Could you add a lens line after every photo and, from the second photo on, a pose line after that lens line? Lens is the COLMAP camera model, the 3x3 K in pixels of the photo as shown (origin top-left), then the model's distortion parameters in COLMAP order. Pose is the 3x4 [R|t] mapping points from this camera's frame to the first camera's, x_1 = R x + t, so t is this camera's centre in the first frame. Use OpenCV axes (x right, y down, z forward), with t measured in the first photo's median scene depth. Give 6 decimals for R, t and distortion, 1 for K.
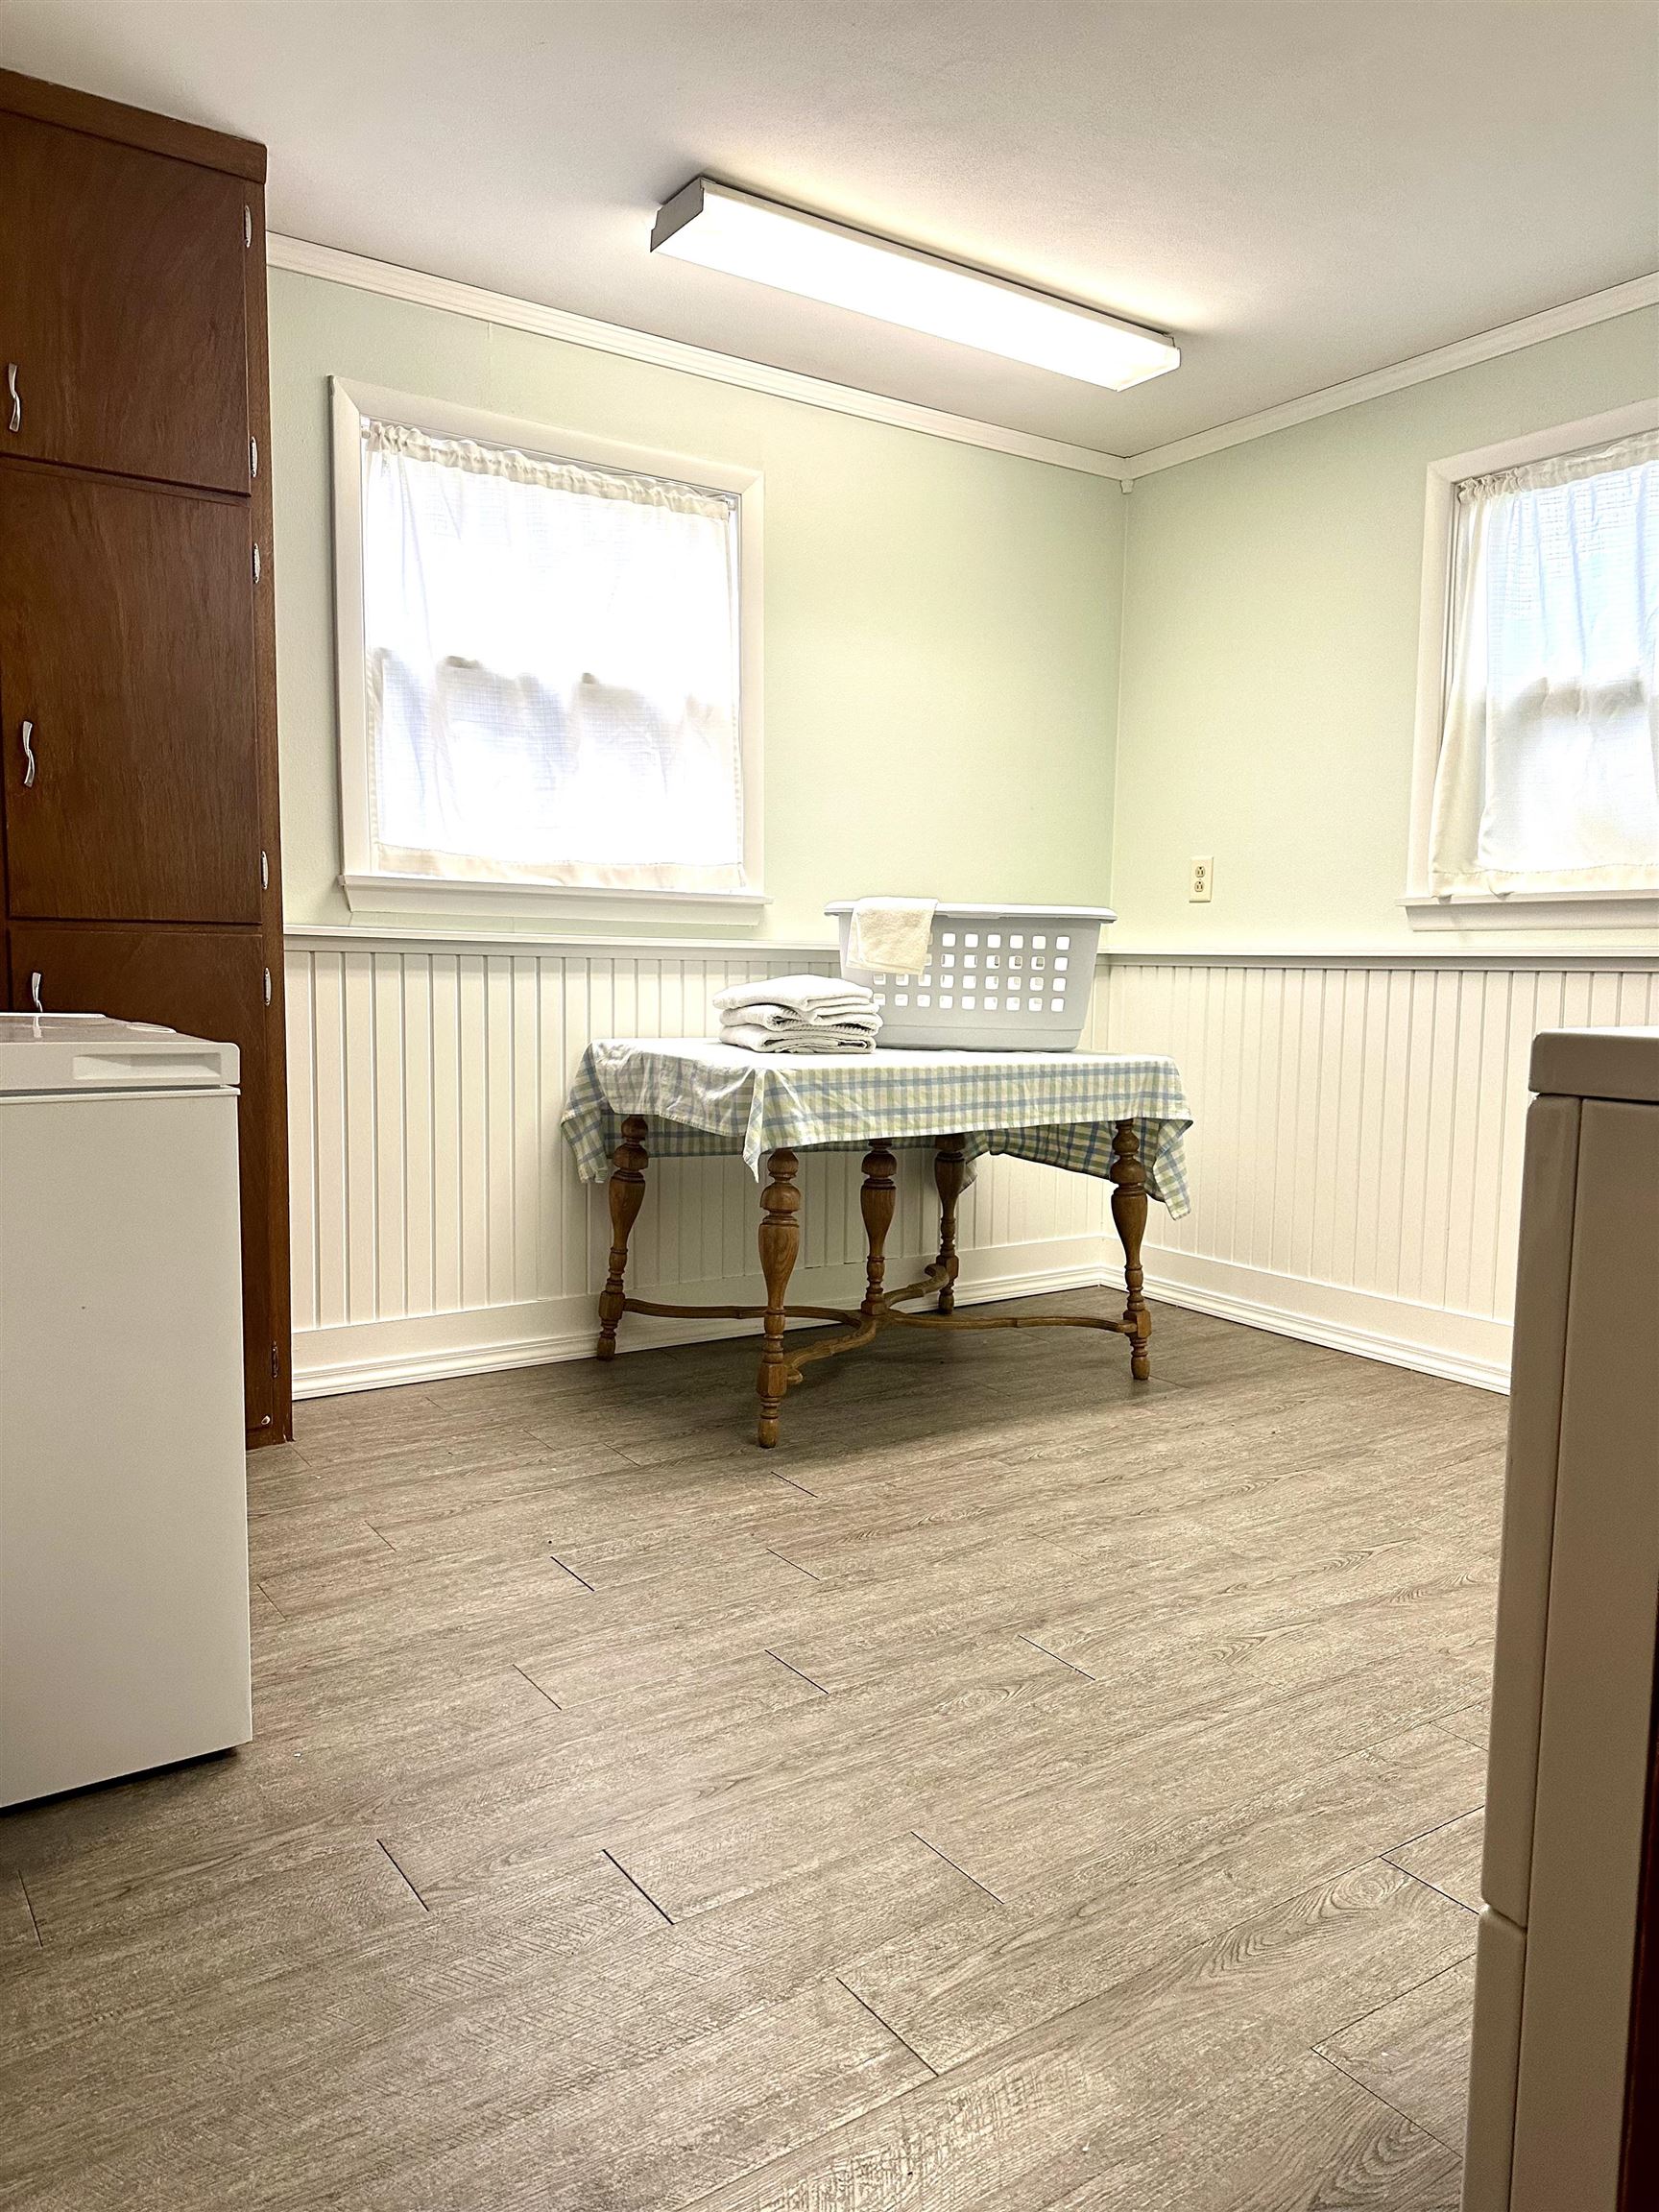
lens RADIAL K [[1574.5, 0, 823.2], [0, 1574.5, 1113.1], [0, 0, 1]] dist [0.024069, -0.038816]
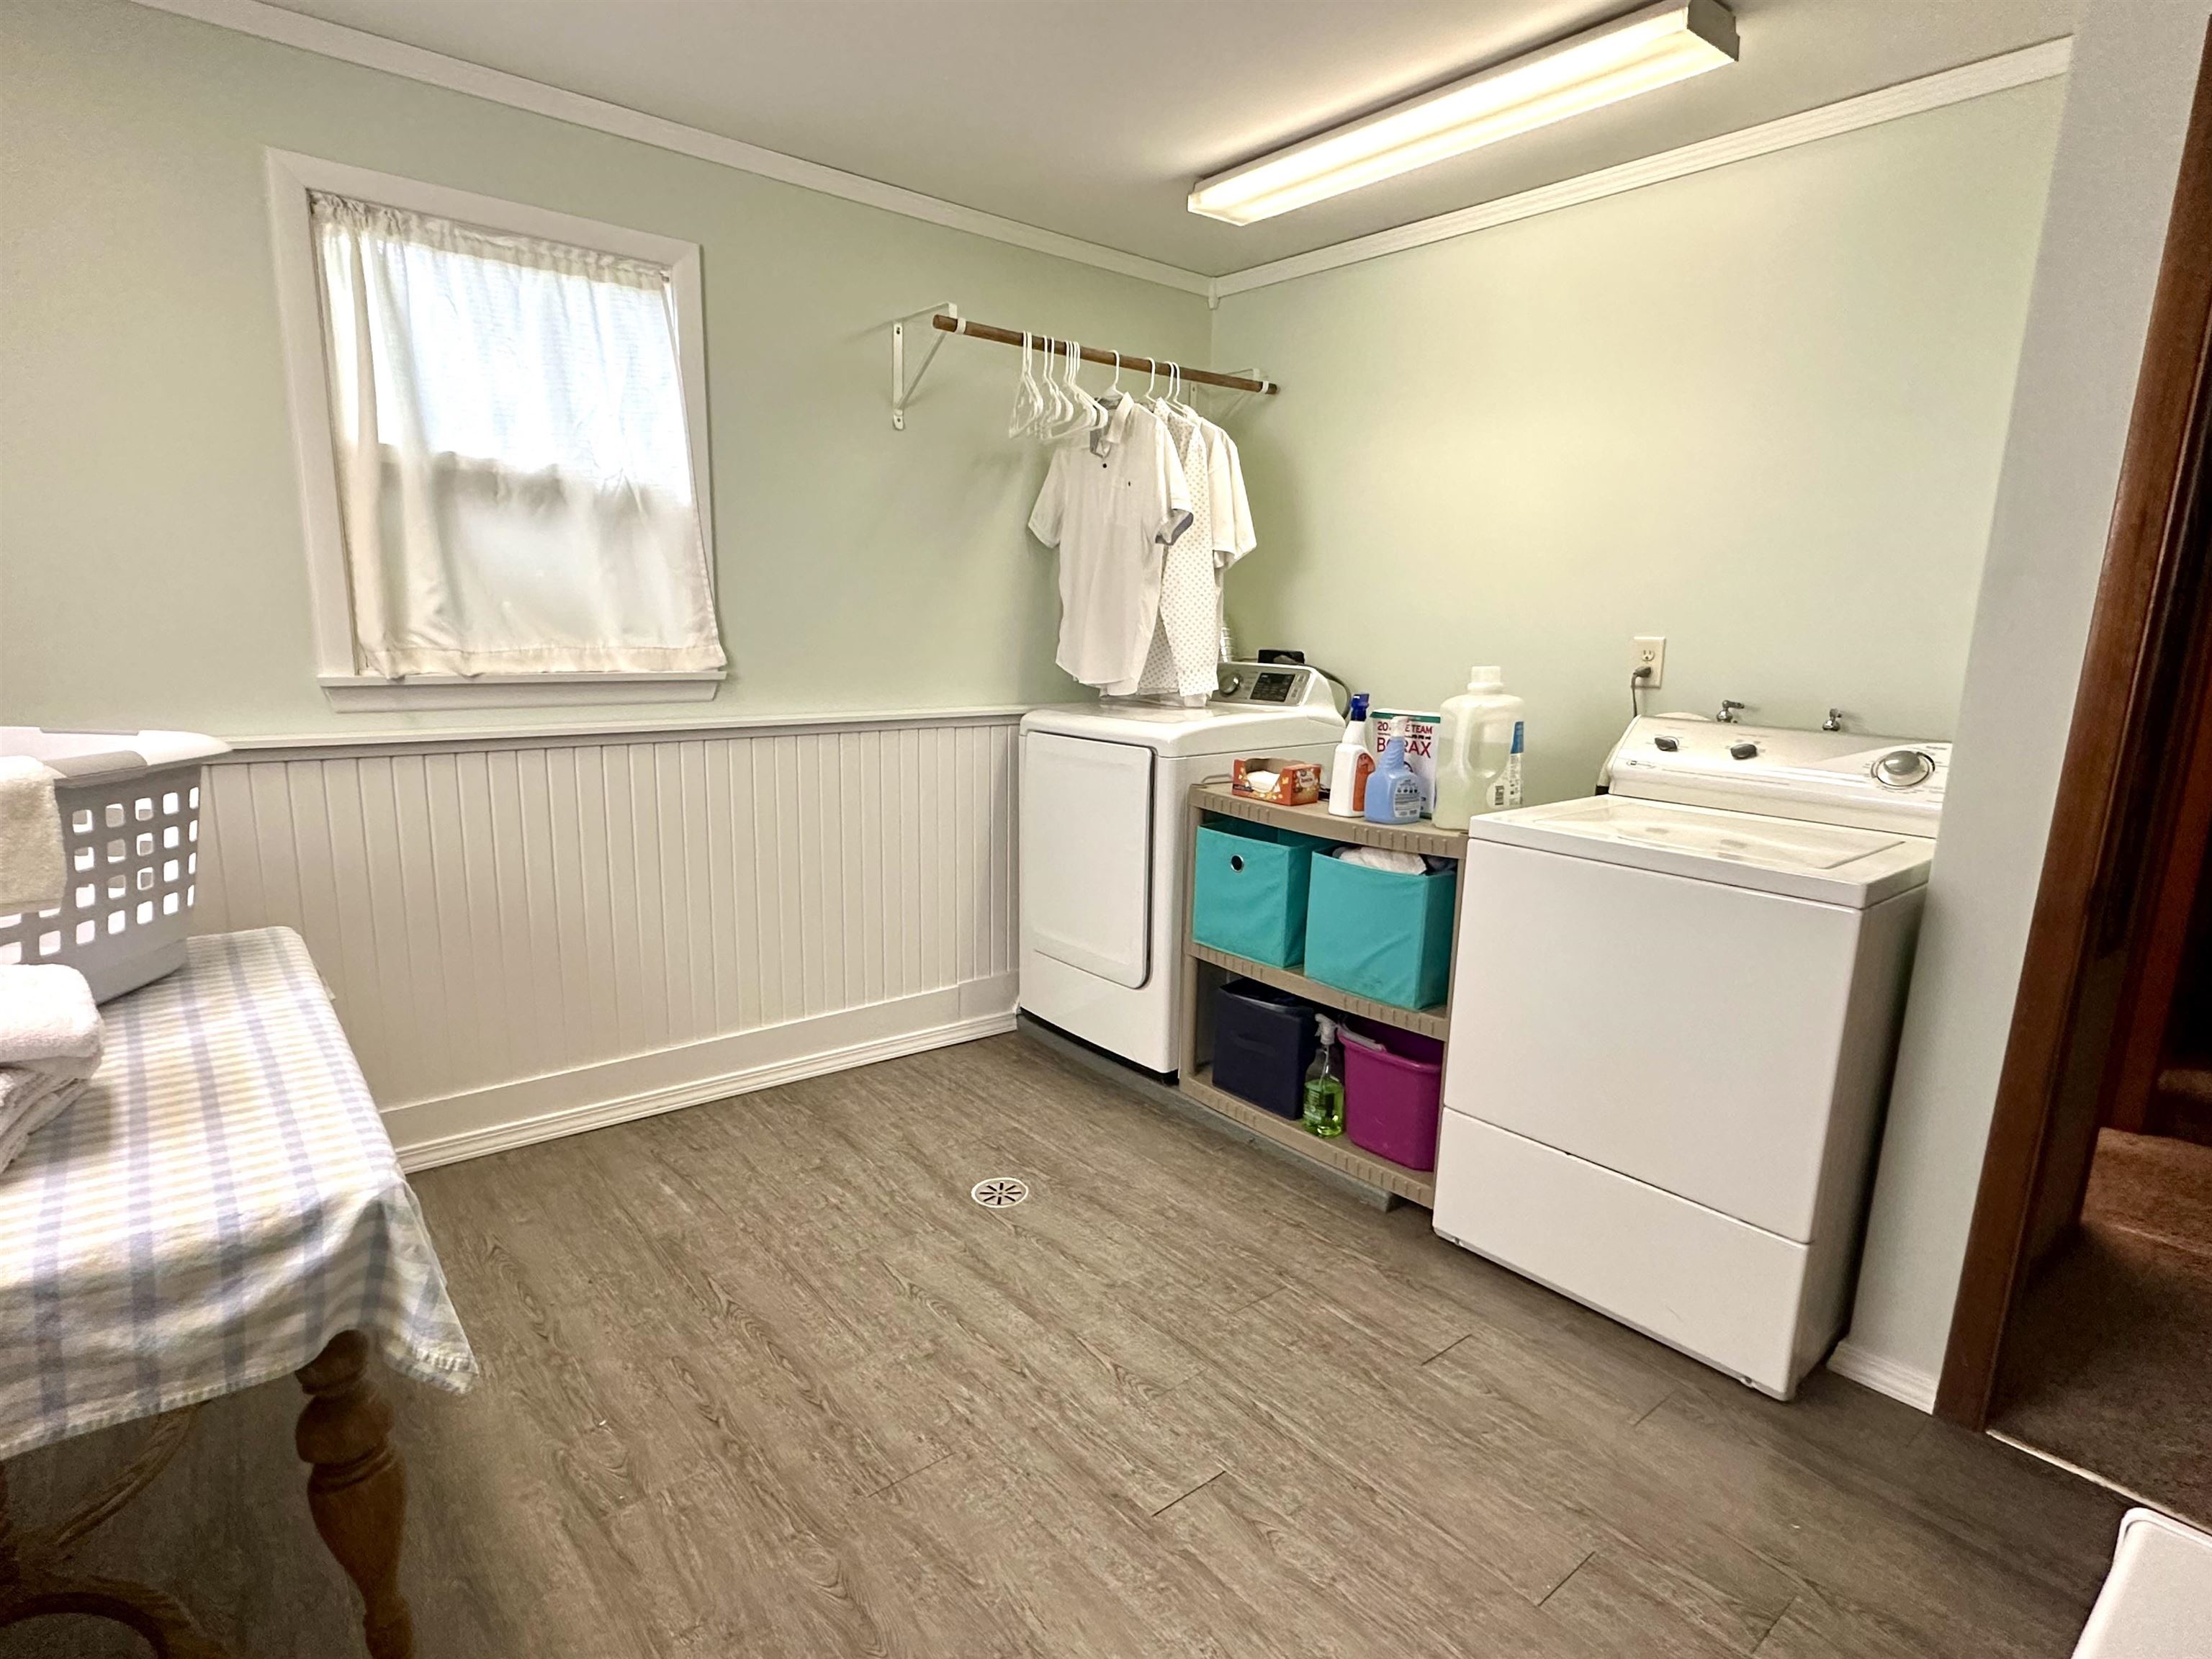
lens RADIAL K [[1136.4, 0, 1098.7], [0, 1136.4, 834.1], [0, 0, 1]] dist [-0.000616, -0.001973]
pose [[-0.095373, -0.201768, 0.974779, -0.368965], [0.066488, 0.975765, 0.208477, -0.188612], [-0.993219, 0.084694, -0.079647, 0.778270]]
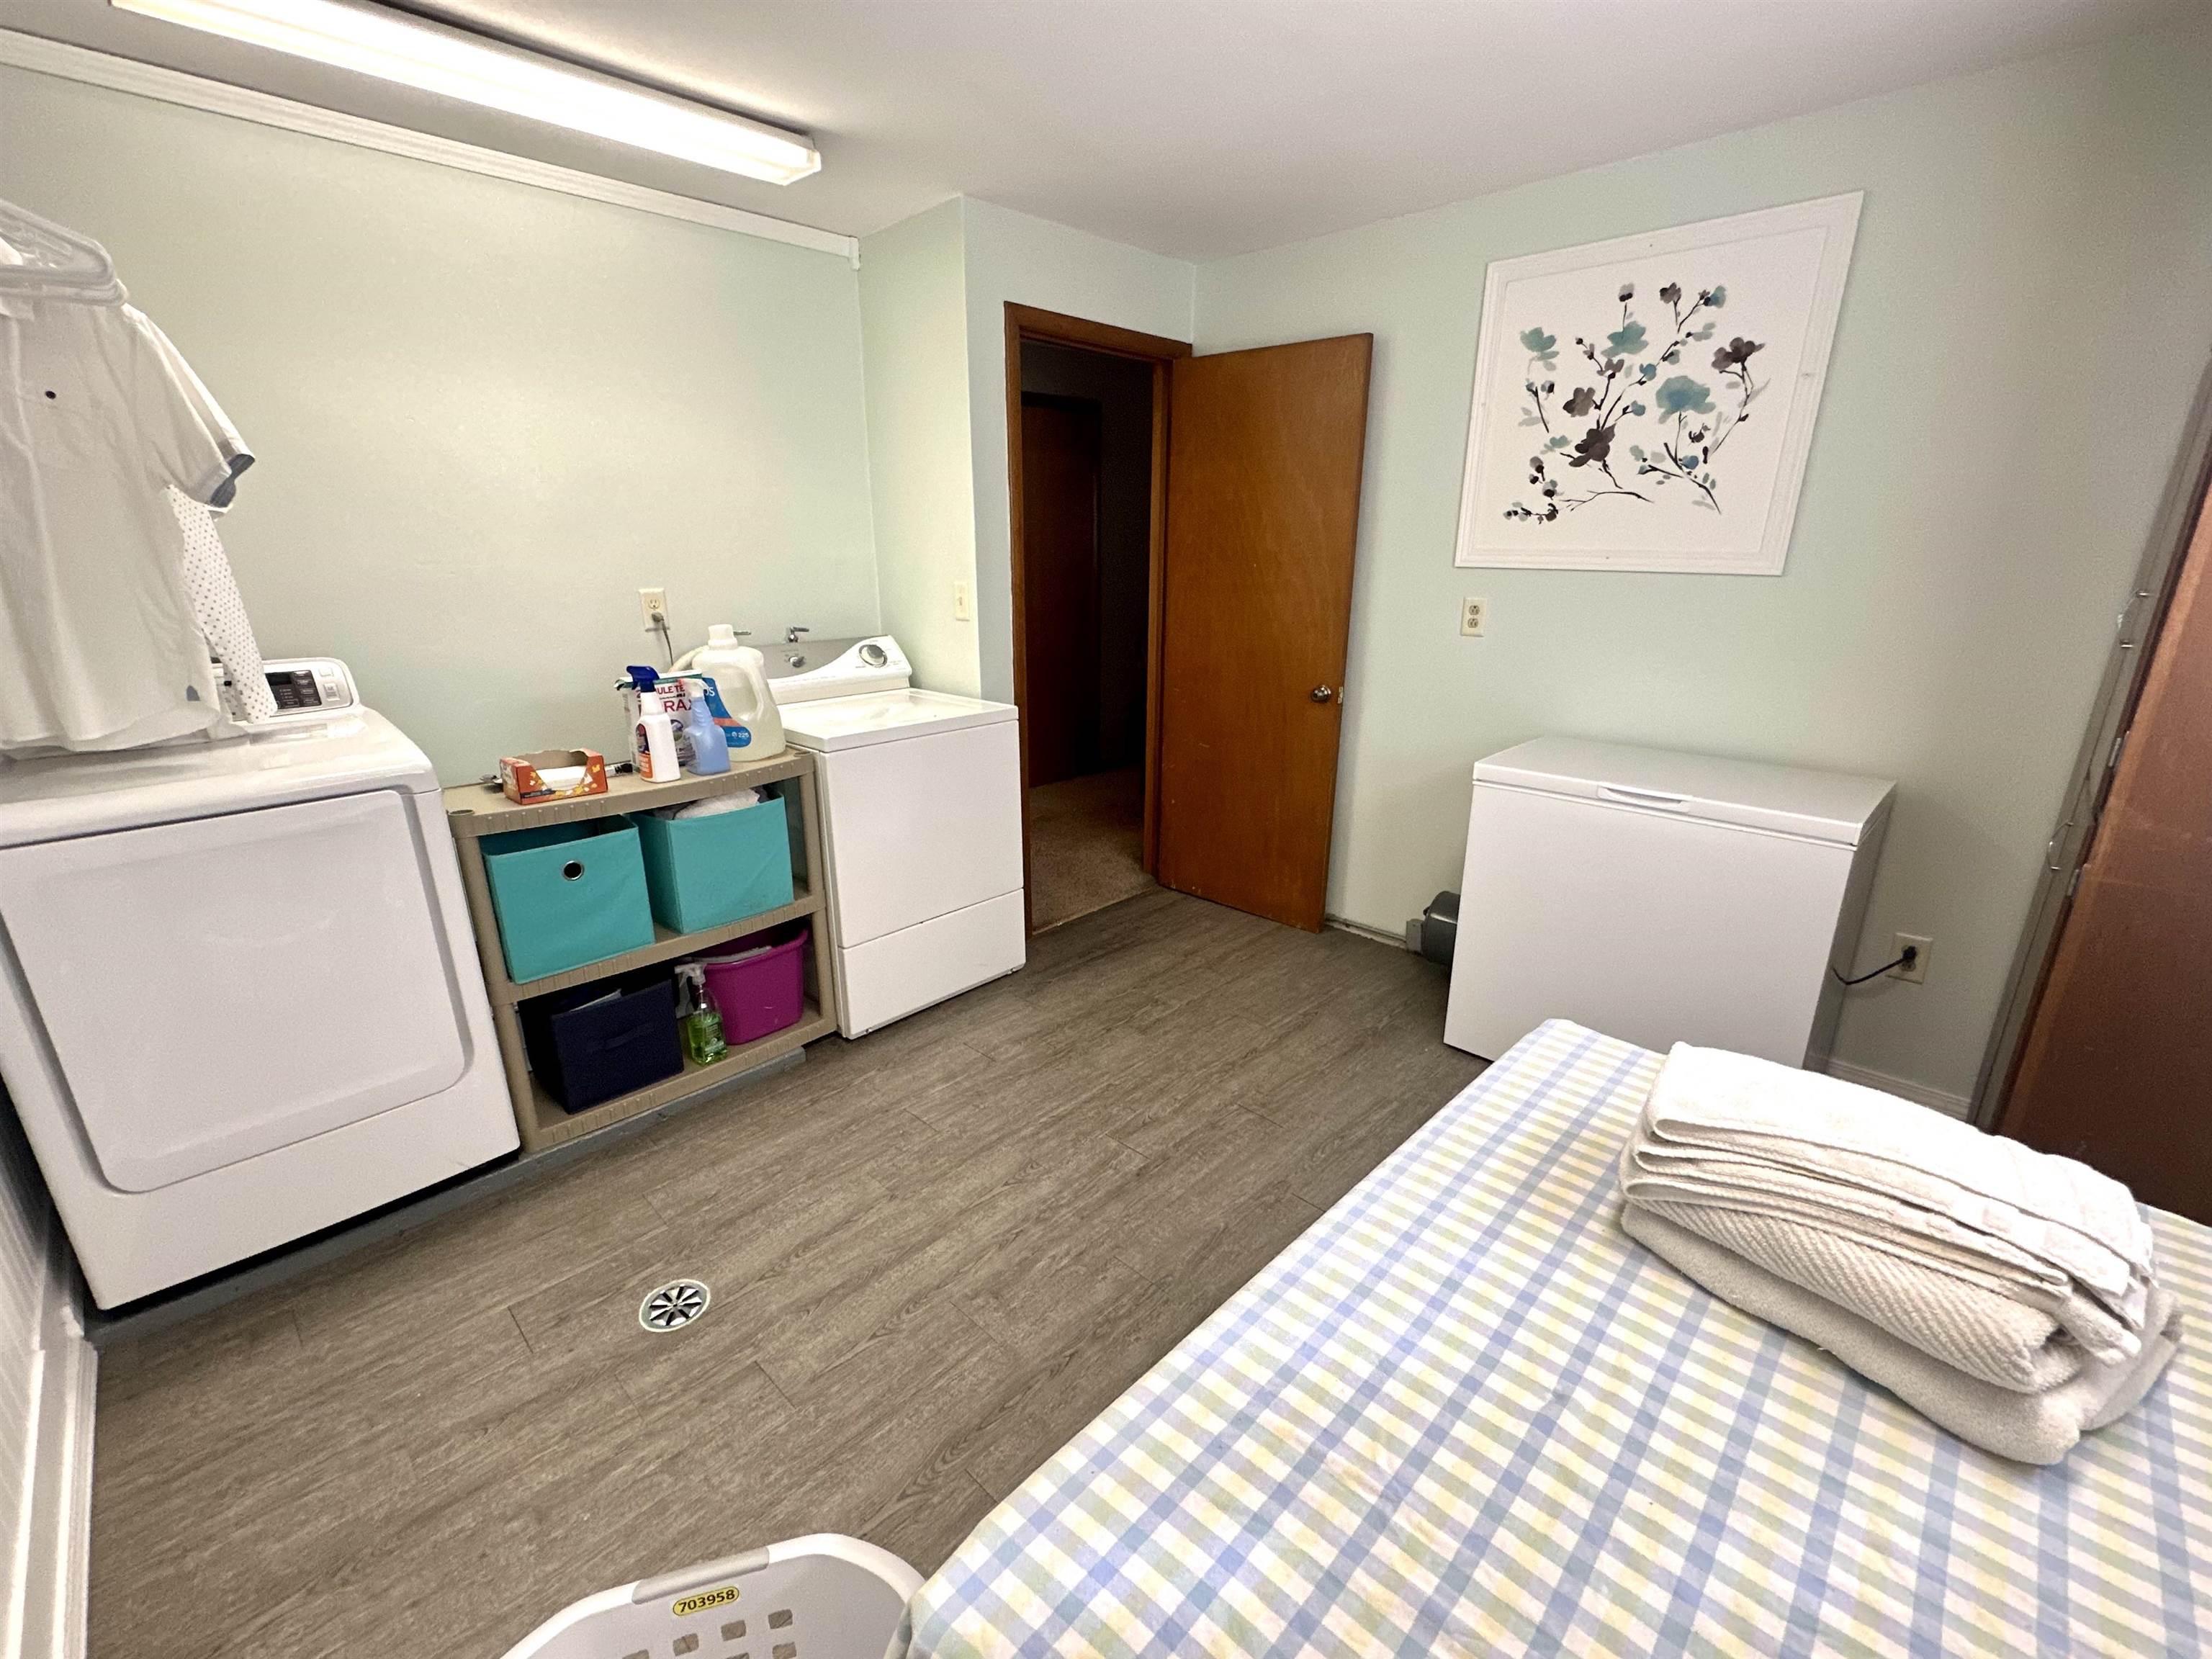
lens RADIAL K [[940.5, 0, 1107.2], [0, 940.5, 819.7], [0, 0, 1]] dist [0.008561, 0.000082]
pose [[-0.981028, 0.045131, -0.188540, 0.252160], [-0.028786, 0.927836, 0.371877, -0.276507], [0.191718, 0.370249, -0.908933, 1.302838]]
